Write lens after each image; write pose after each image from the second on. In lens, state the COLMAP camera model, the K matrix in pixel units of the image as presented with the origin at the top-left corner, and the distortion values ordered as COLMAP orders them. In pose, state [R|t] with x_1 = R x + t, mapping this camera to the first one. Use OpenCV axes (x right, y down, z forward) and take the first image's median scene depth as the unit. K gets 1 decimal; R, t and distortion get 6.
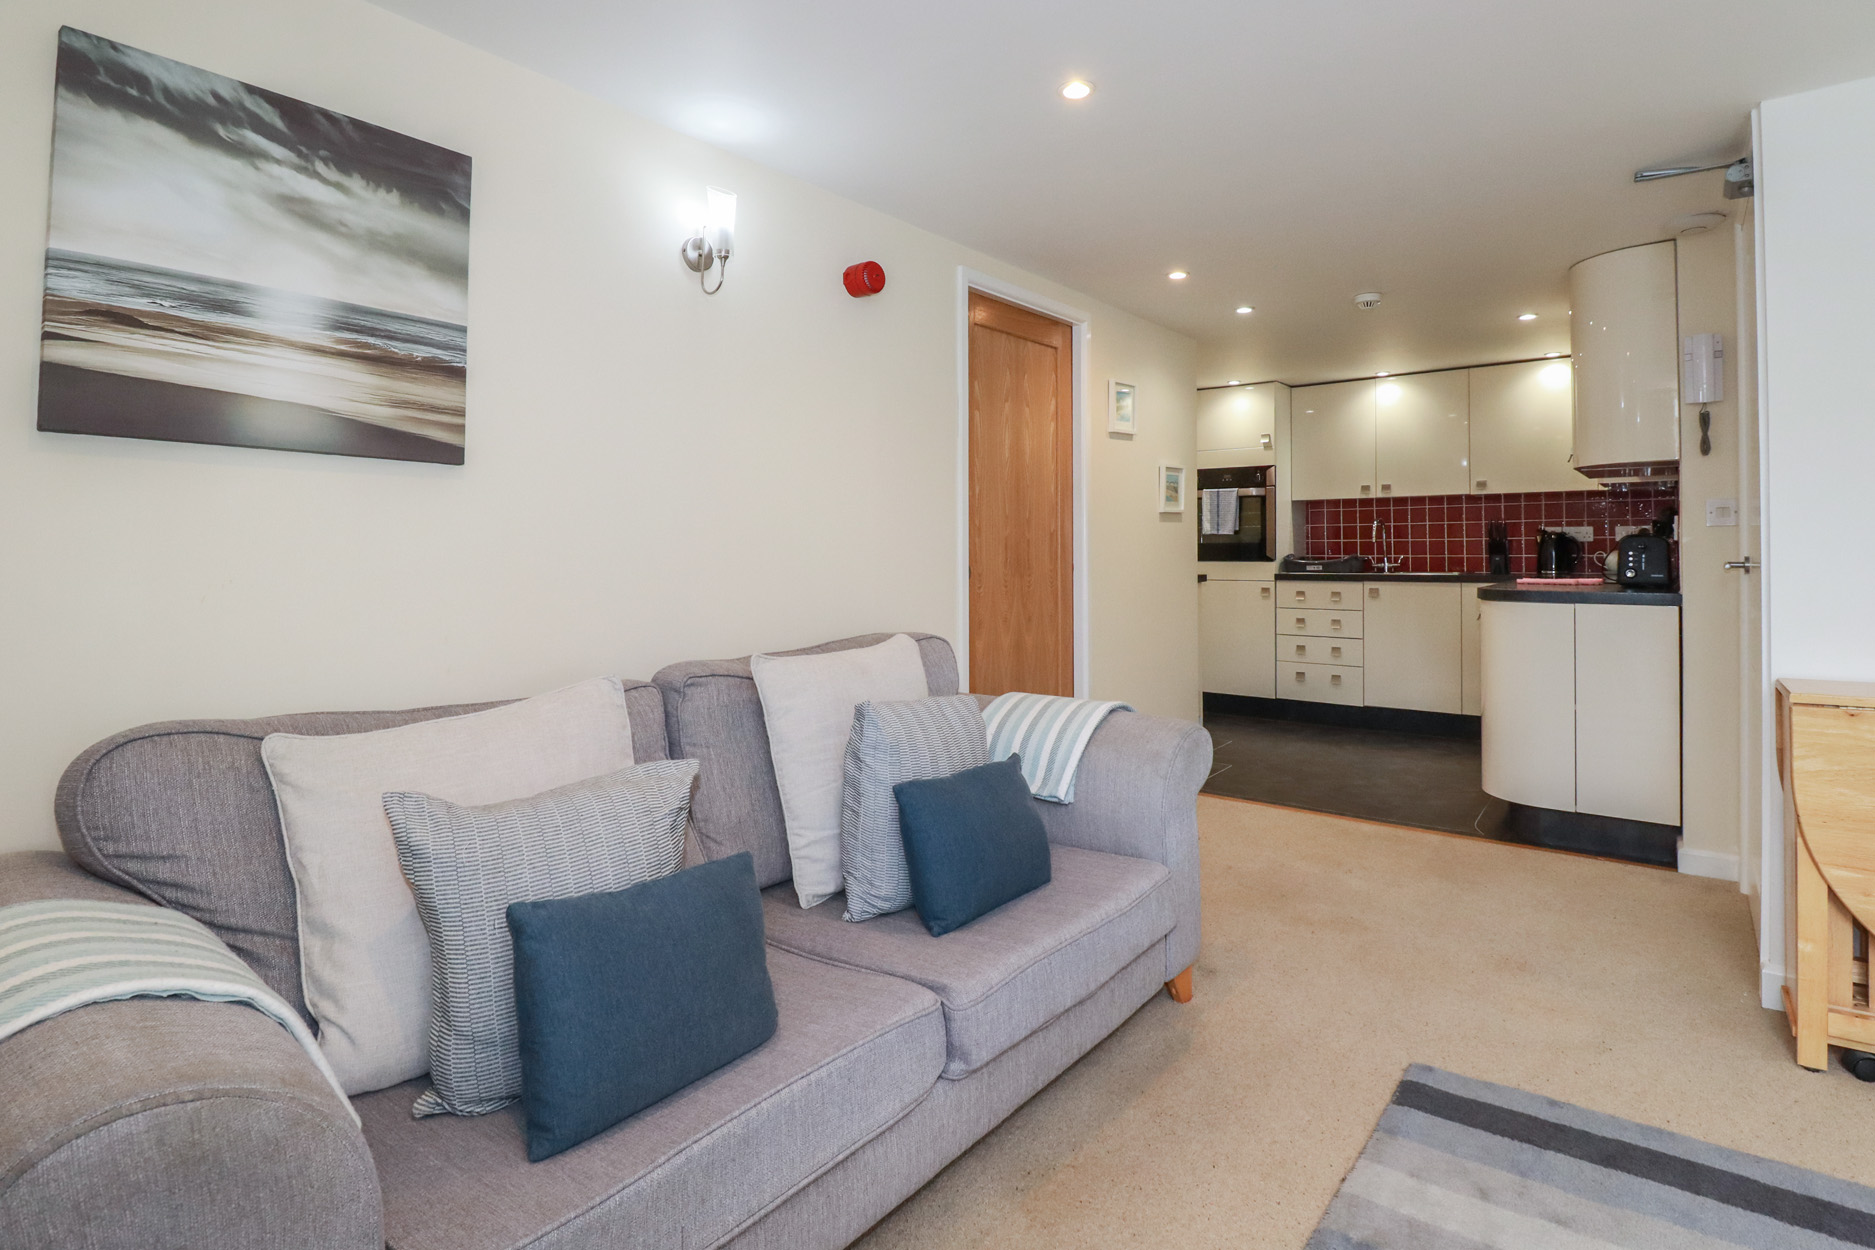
lens RADIAL K [[915.8, 0, 938.6], [0, 915.8, 543.8], [0, 0, 1]] dist [-0.000462, -0.000172]
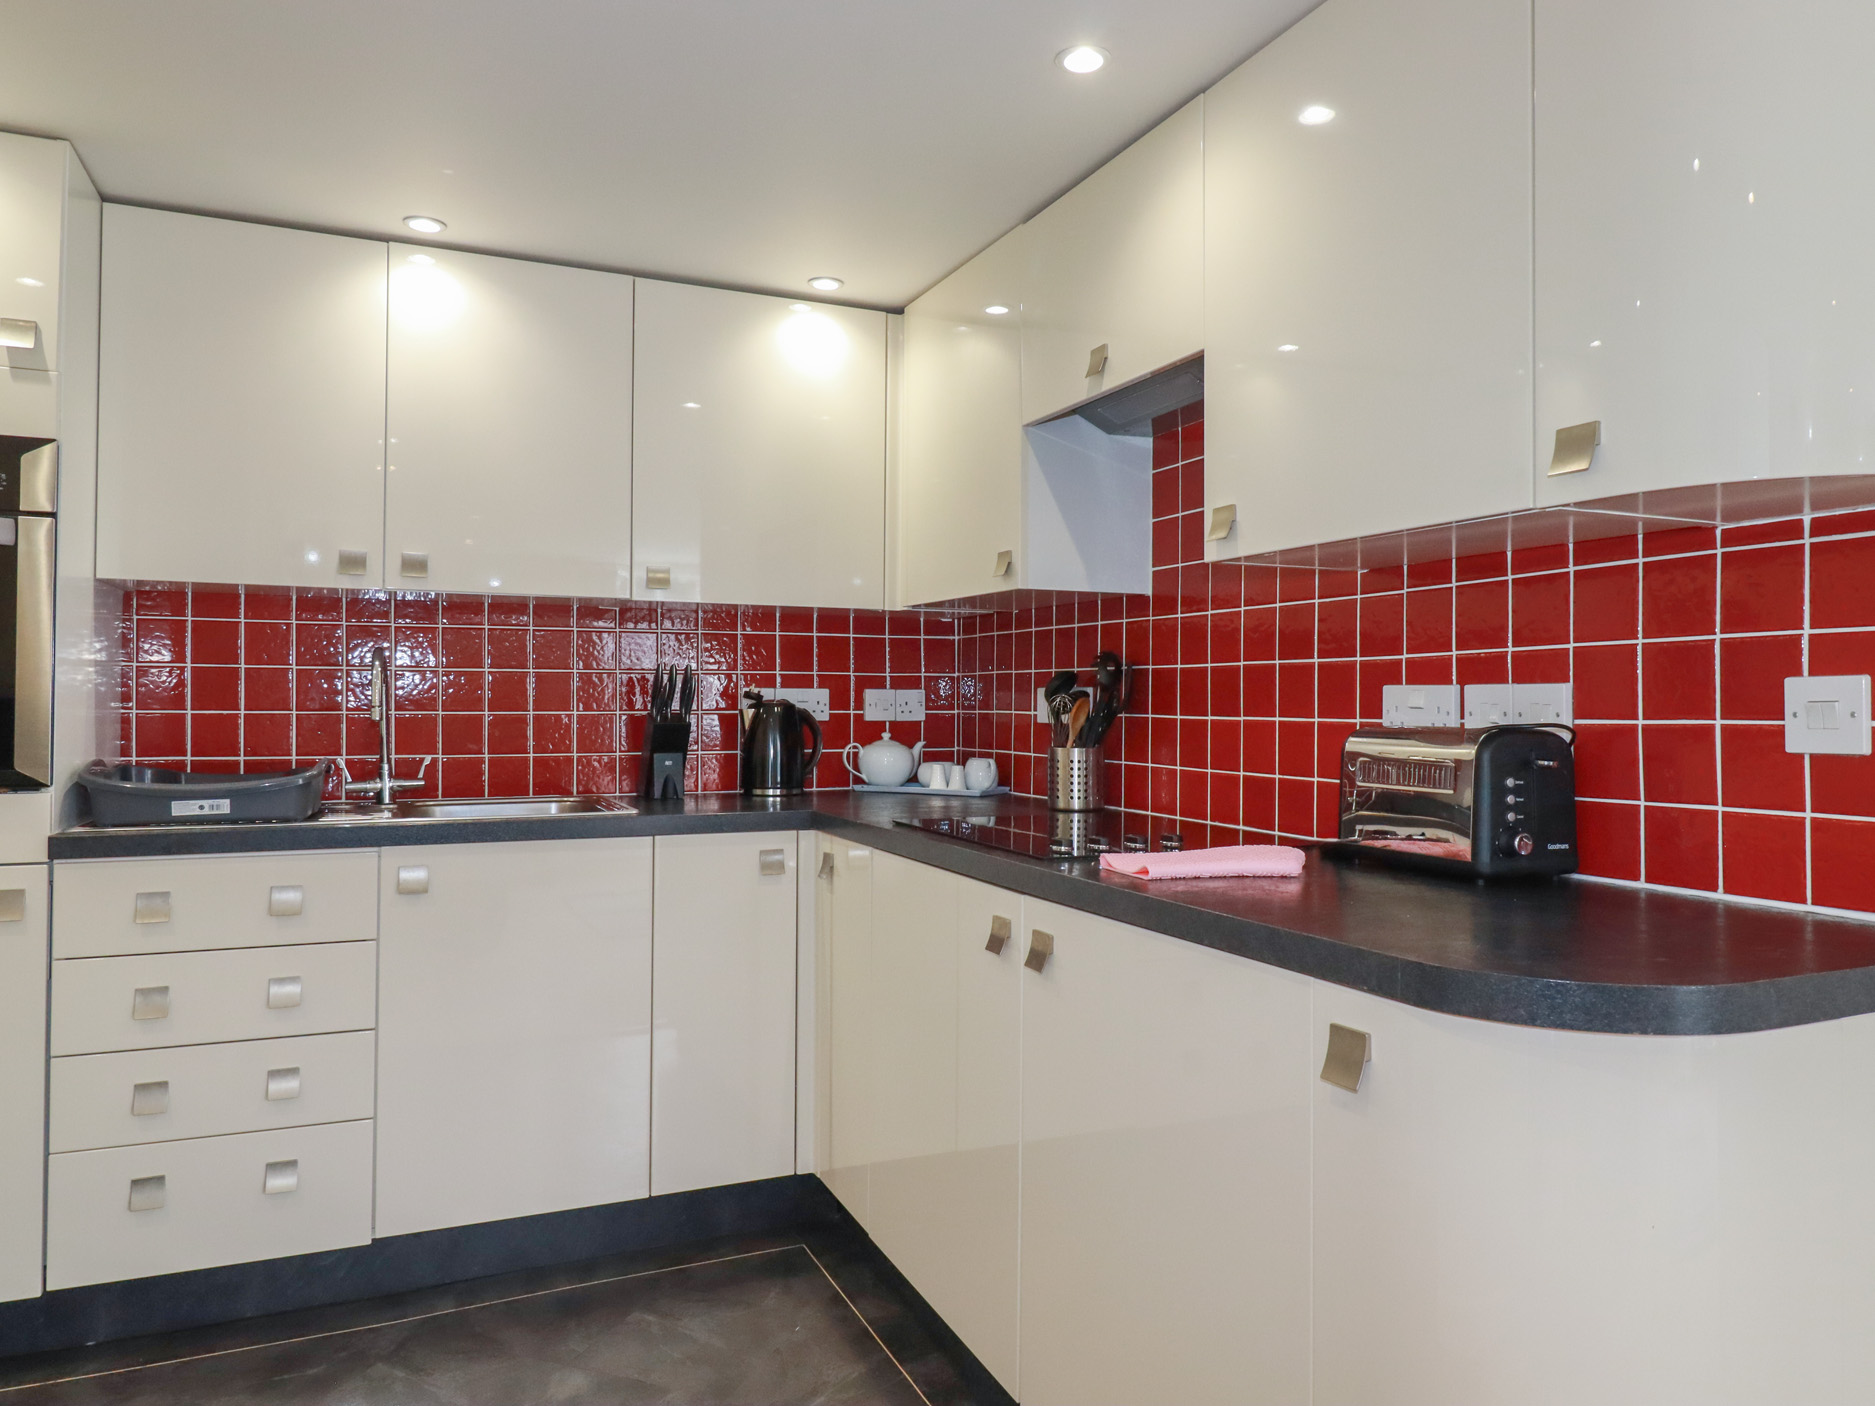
lens RADIAL K [[1236.5, 0, 899.1], [0, 1236.5, 700.1], [0, 0, 1]] dist [0.001640, -0.001945]
pose [[0.468218, 0.011684, 0.883536, 0.159907], [-0.012314, 0.999902, -0.006697, -0.008638], [-0.883527, -0.007744, 0.468316, 0.606052]]
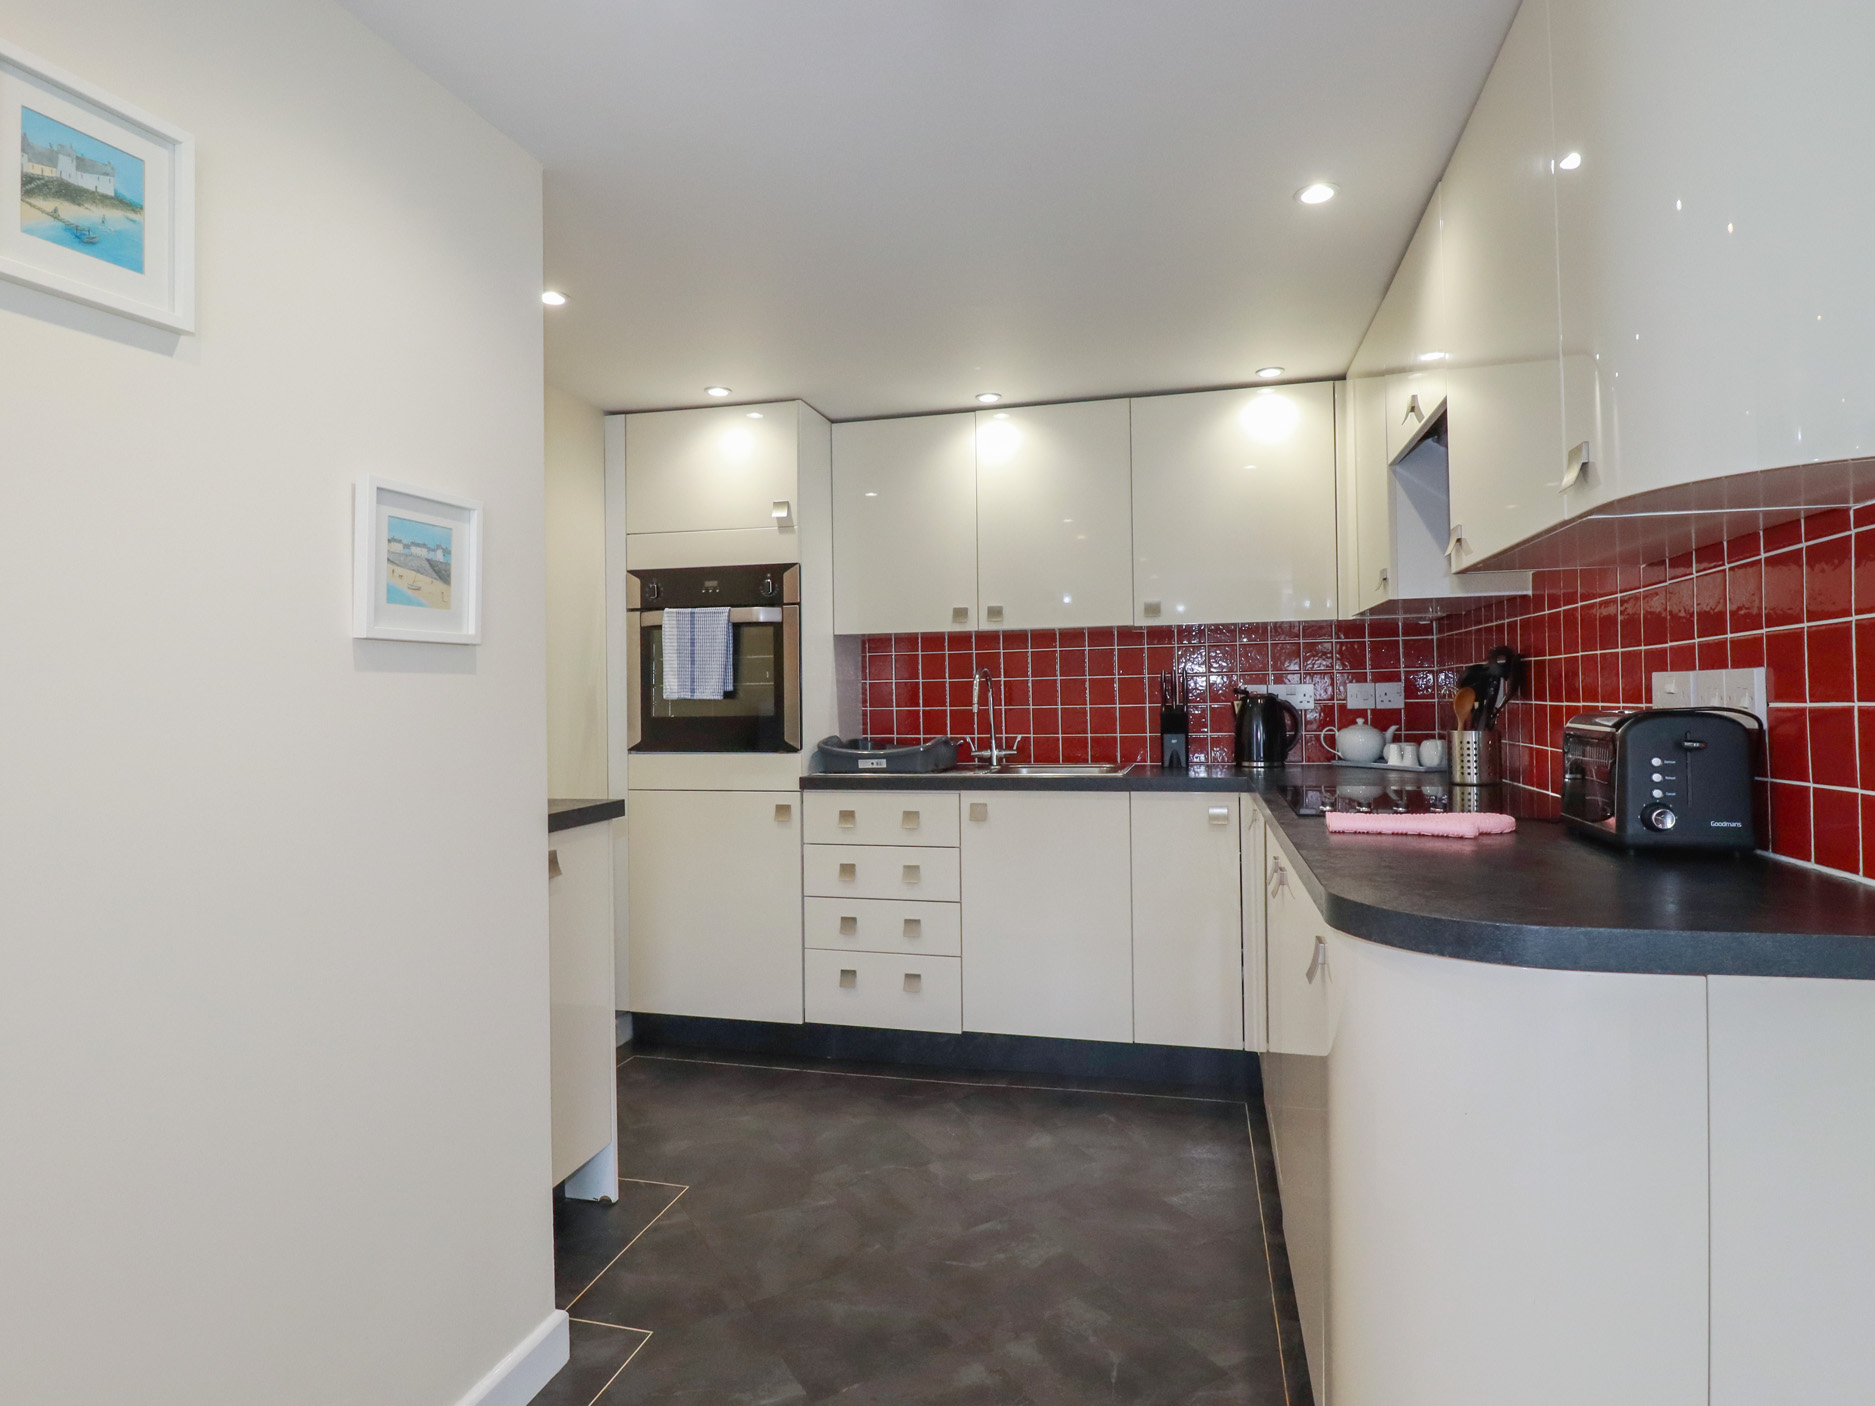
lens RADIAL K [[988.9, 0, 937.5], [0, 988.9, 703.0], [0, 0, 1]] dist [-0.000994, -0.000584]
pose [[0.908874, -0.008415, 0.416987, 0.208988], [0.006985, 0.999963, 0.004955, -0.010435], [-0.417013, -0.001591, 0.908899, 0.472490]]
